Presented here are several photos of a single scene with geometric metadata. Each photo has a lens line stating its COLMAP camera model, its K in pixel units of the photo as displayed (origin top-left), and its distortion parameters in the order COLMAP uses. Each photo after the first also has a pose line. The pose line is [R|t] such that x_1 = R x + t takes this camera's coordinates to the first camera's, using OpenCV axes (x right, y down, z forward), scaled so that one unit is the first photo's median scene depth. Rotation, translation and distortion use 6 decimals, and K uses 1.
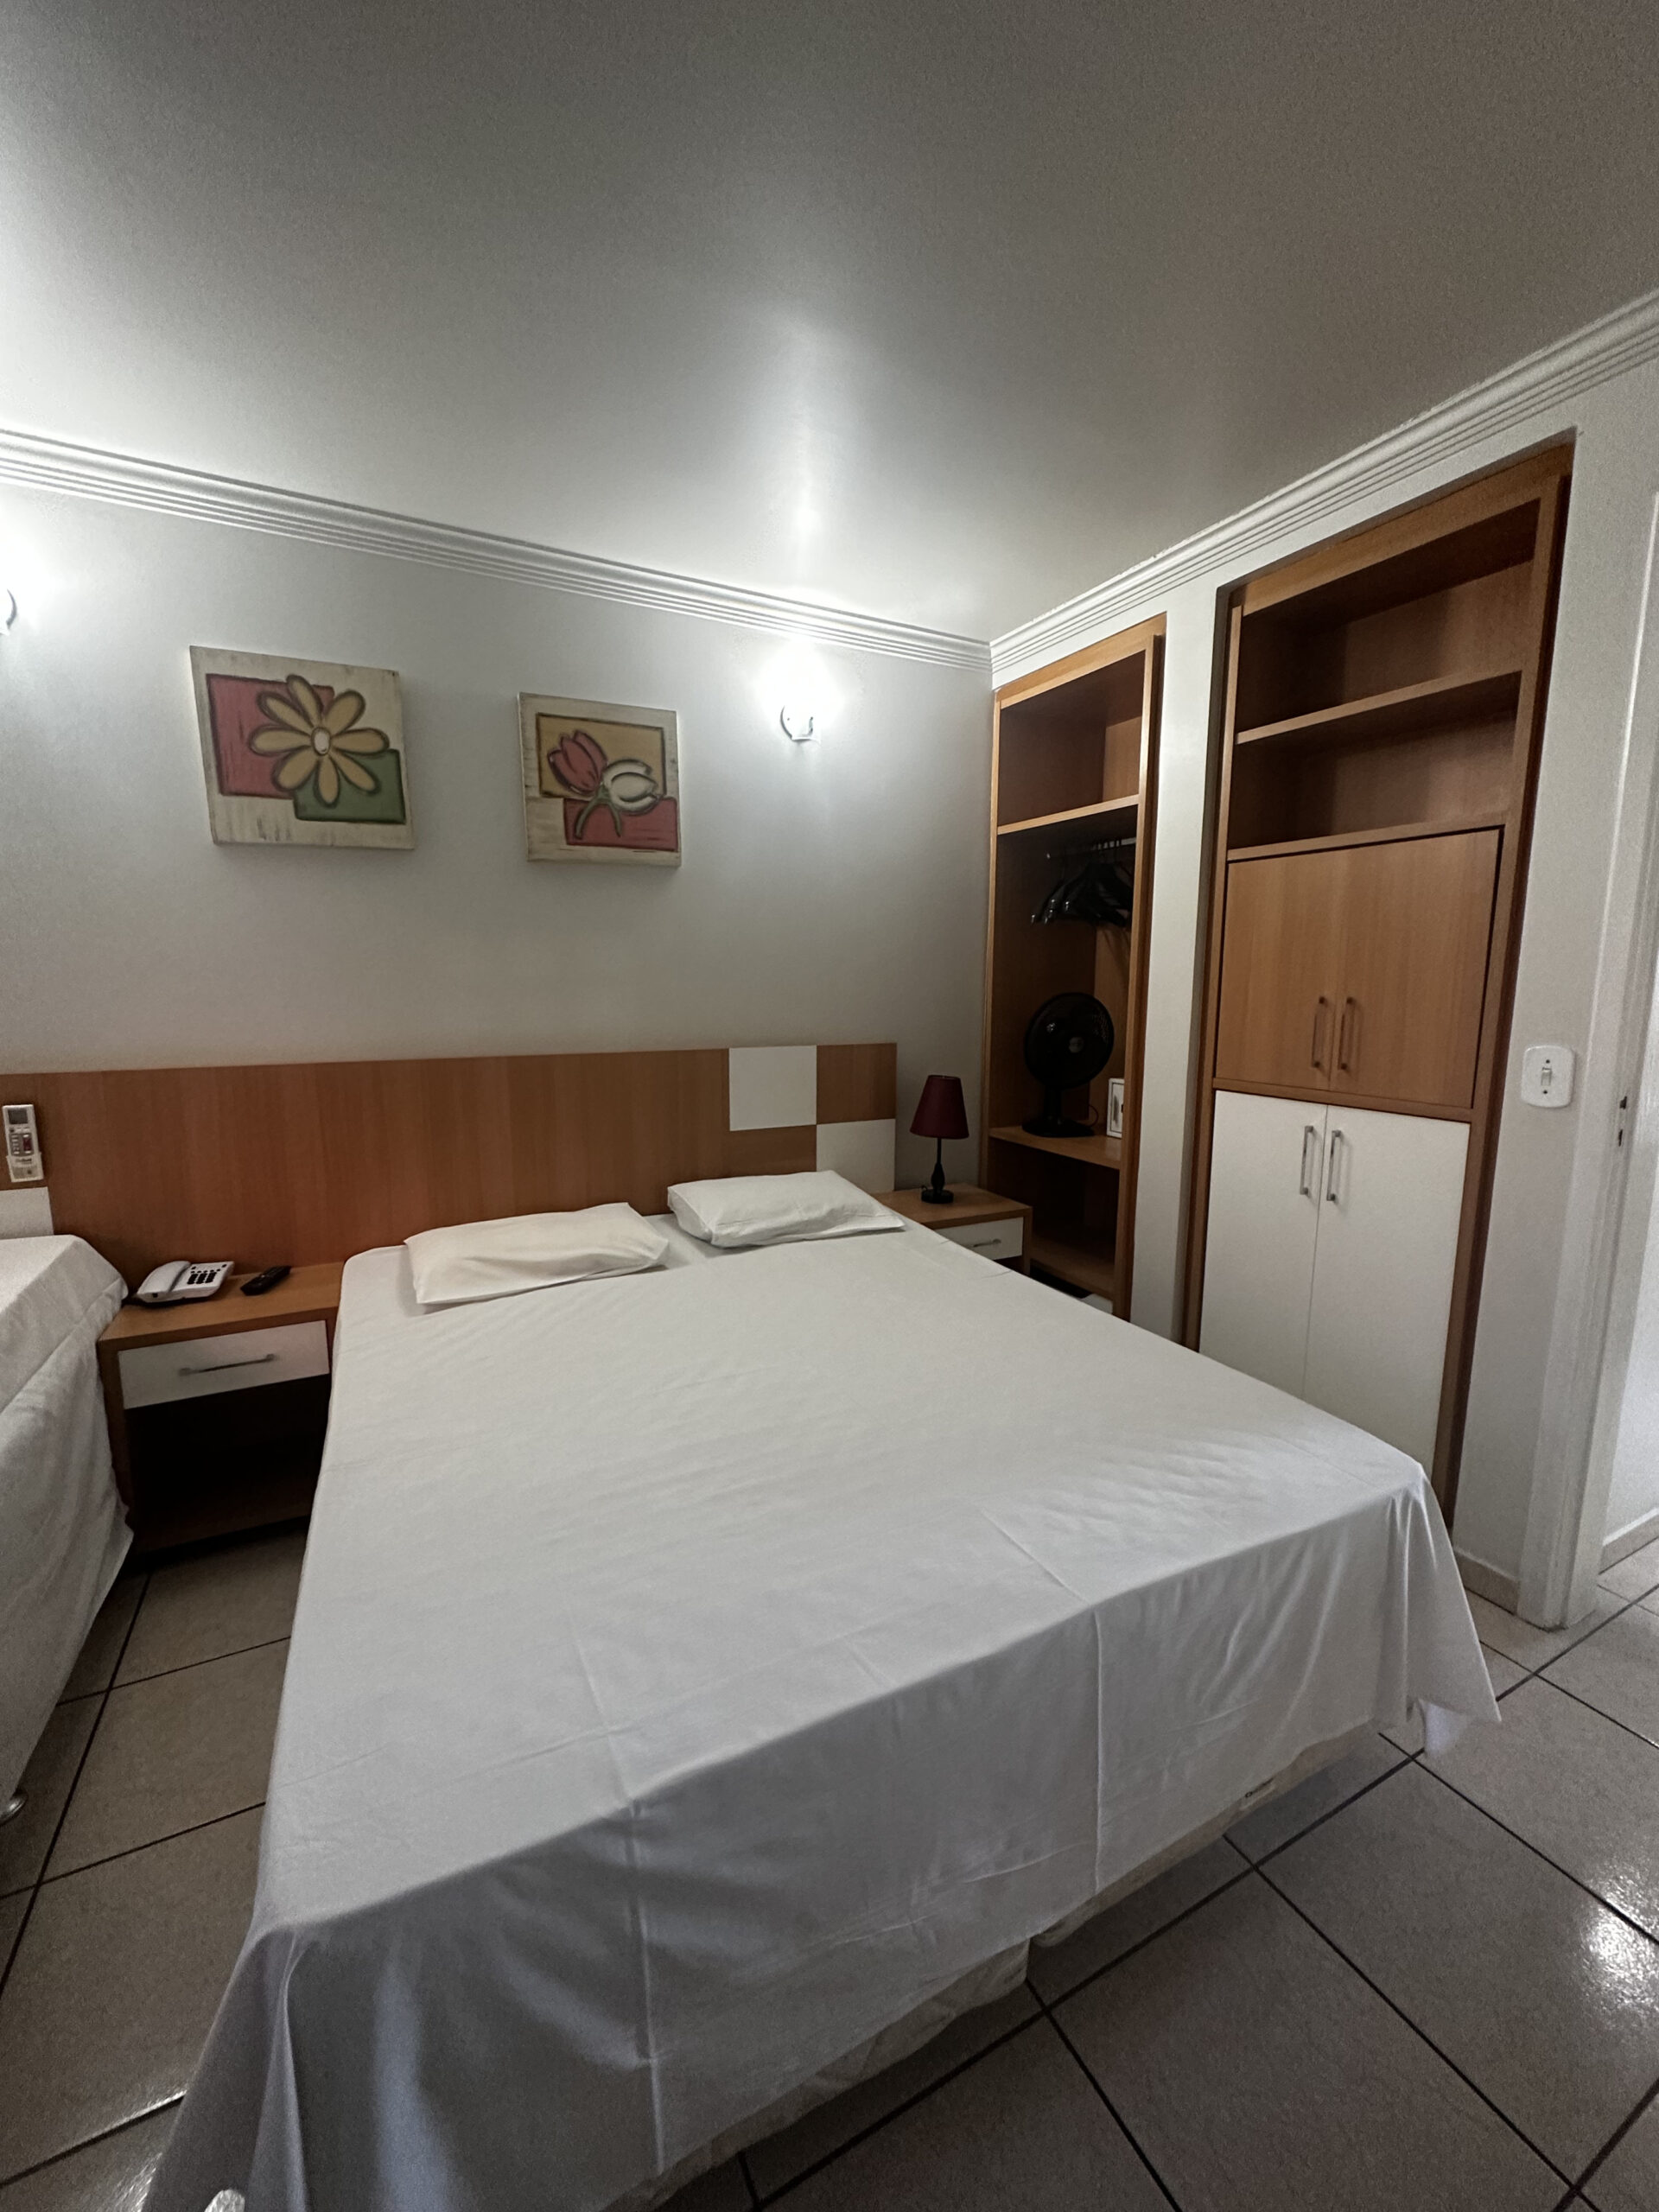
lens RADIAL K [[881.6, 0, 832.2], [0, 881.6, 1108.5], [0, 0, 1]] dist [-0.001208, 0.000041]
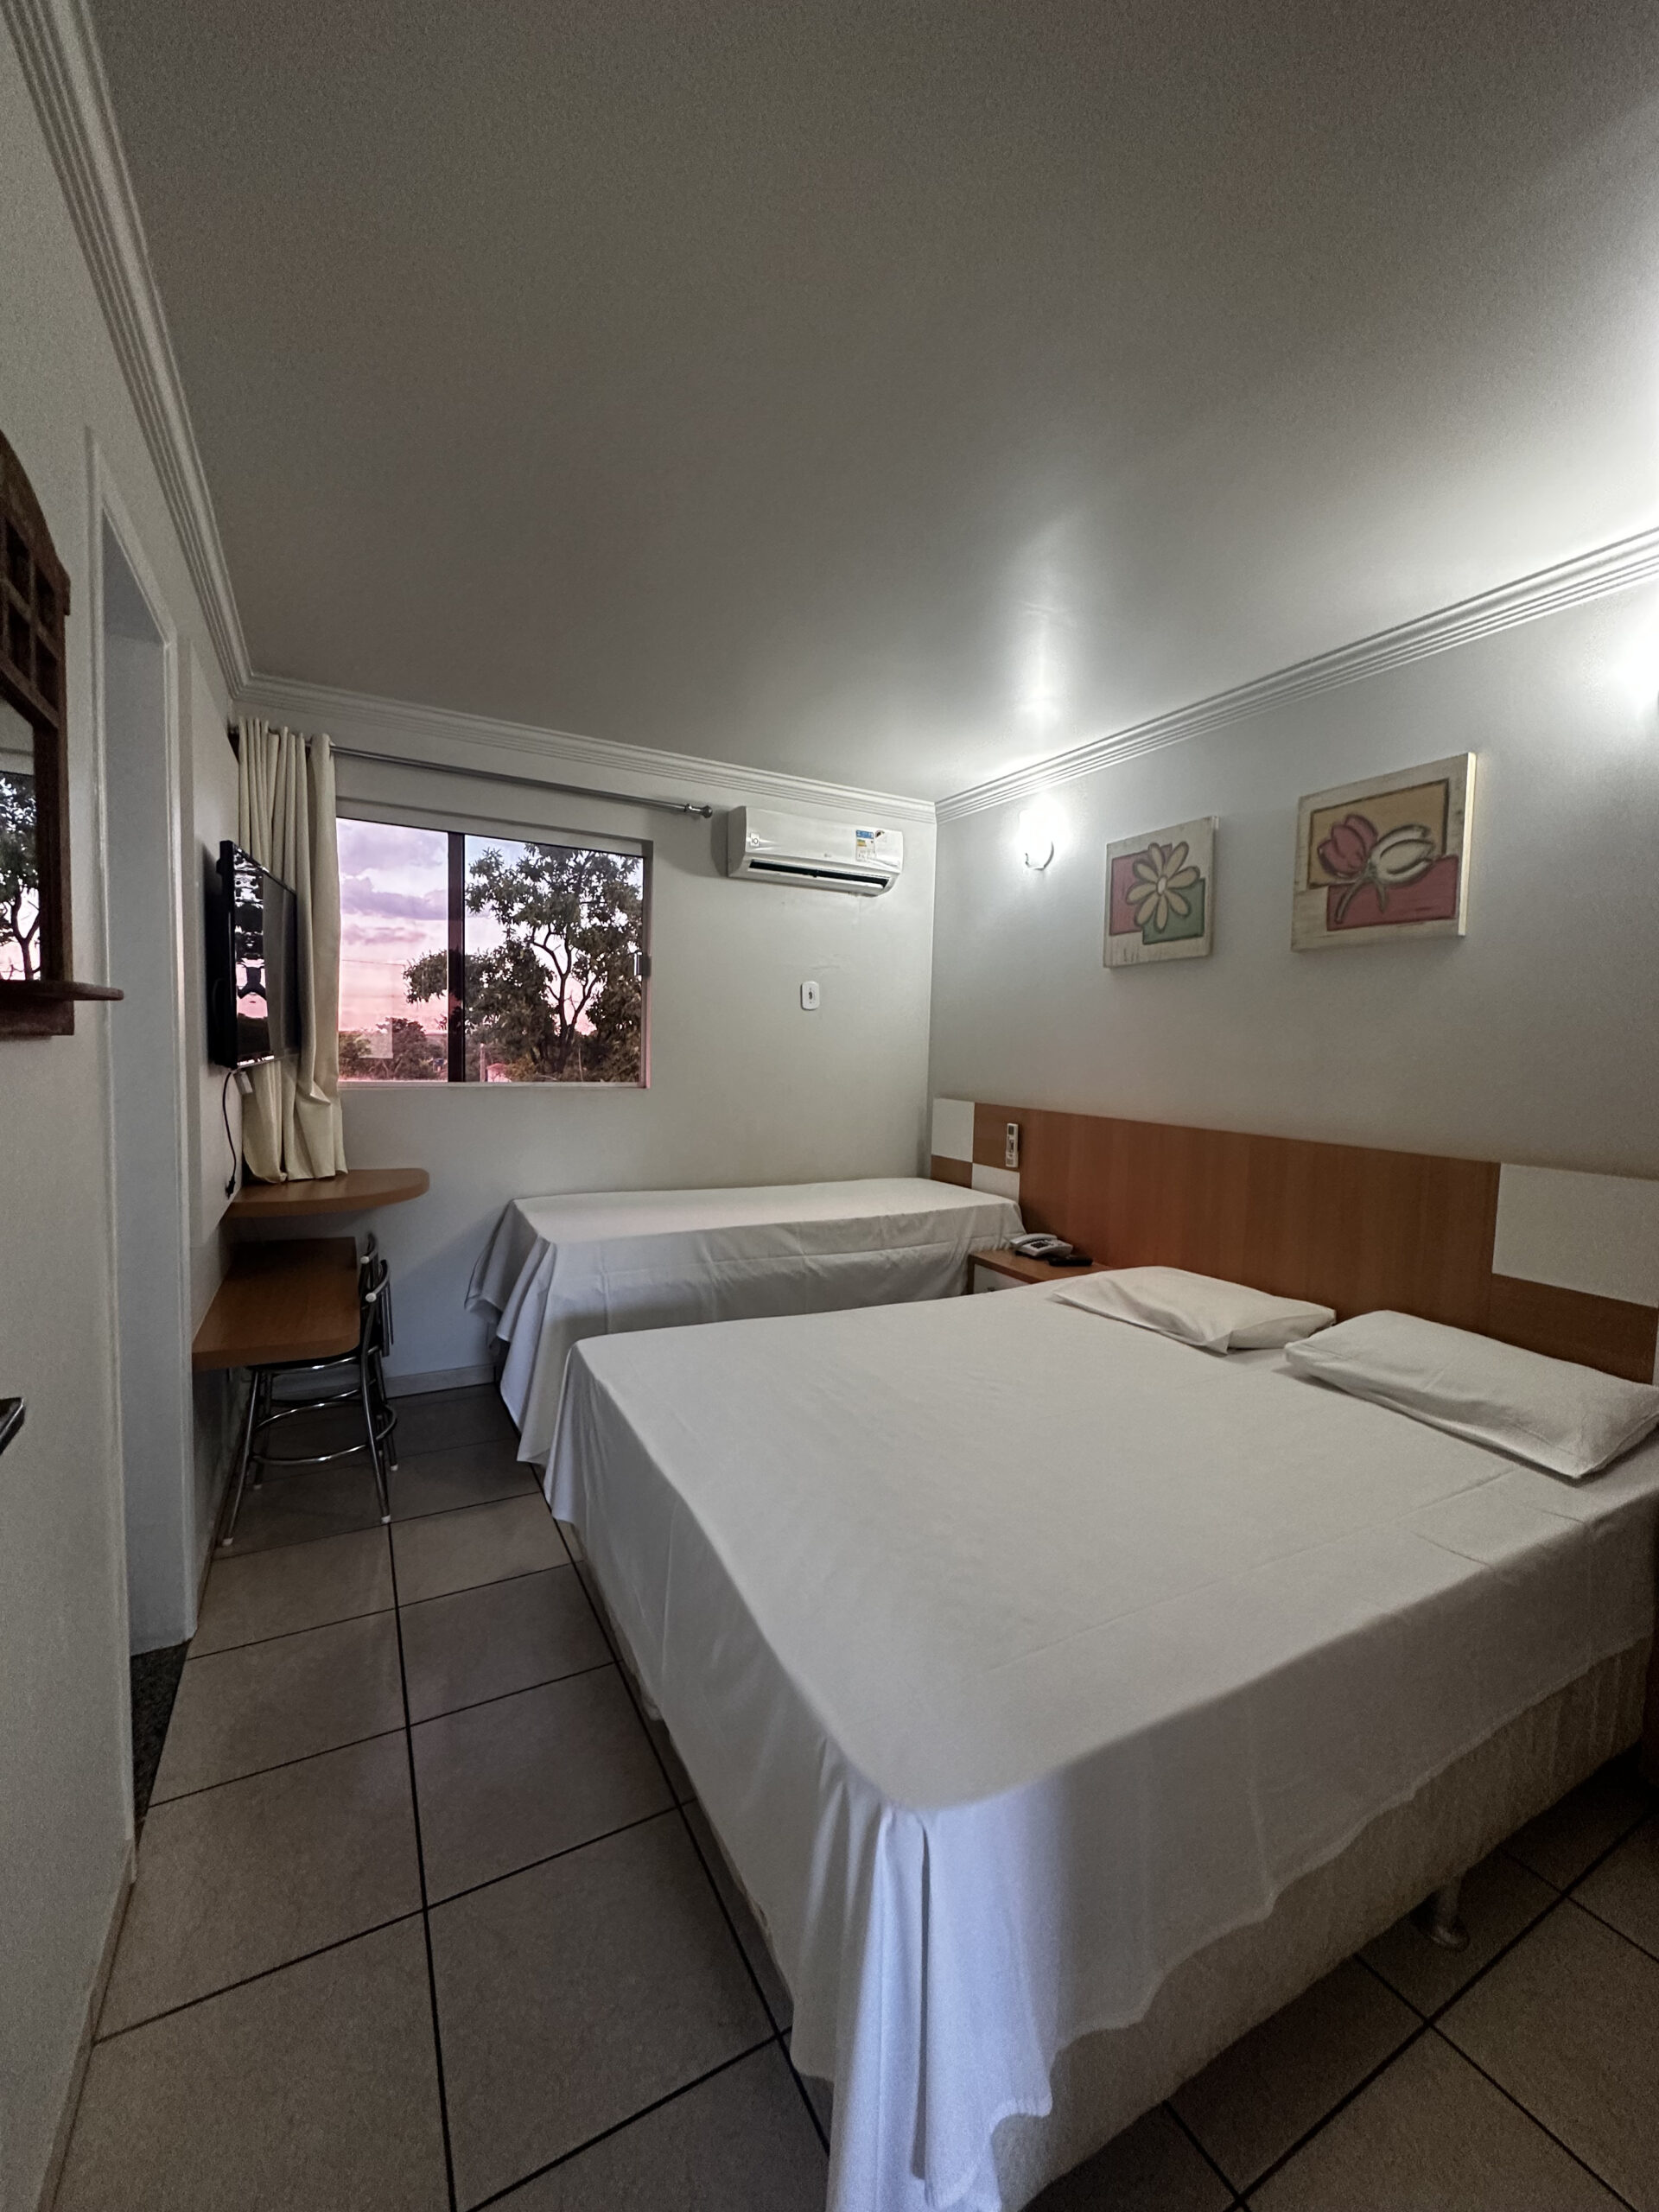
lens RADIAL K [[881.6, 0, 832.2], [0, 881.6, 1108.5], [0, 0, 1]] dist [-0.001208, 0.000041]
pose [[0.029409, 0.069622, -0.997140, 0.699515], [-0.180290, 0.981580, 0.063218, -0.067012], [0.983174, 0.177915, 0.041420, 0.455690]]
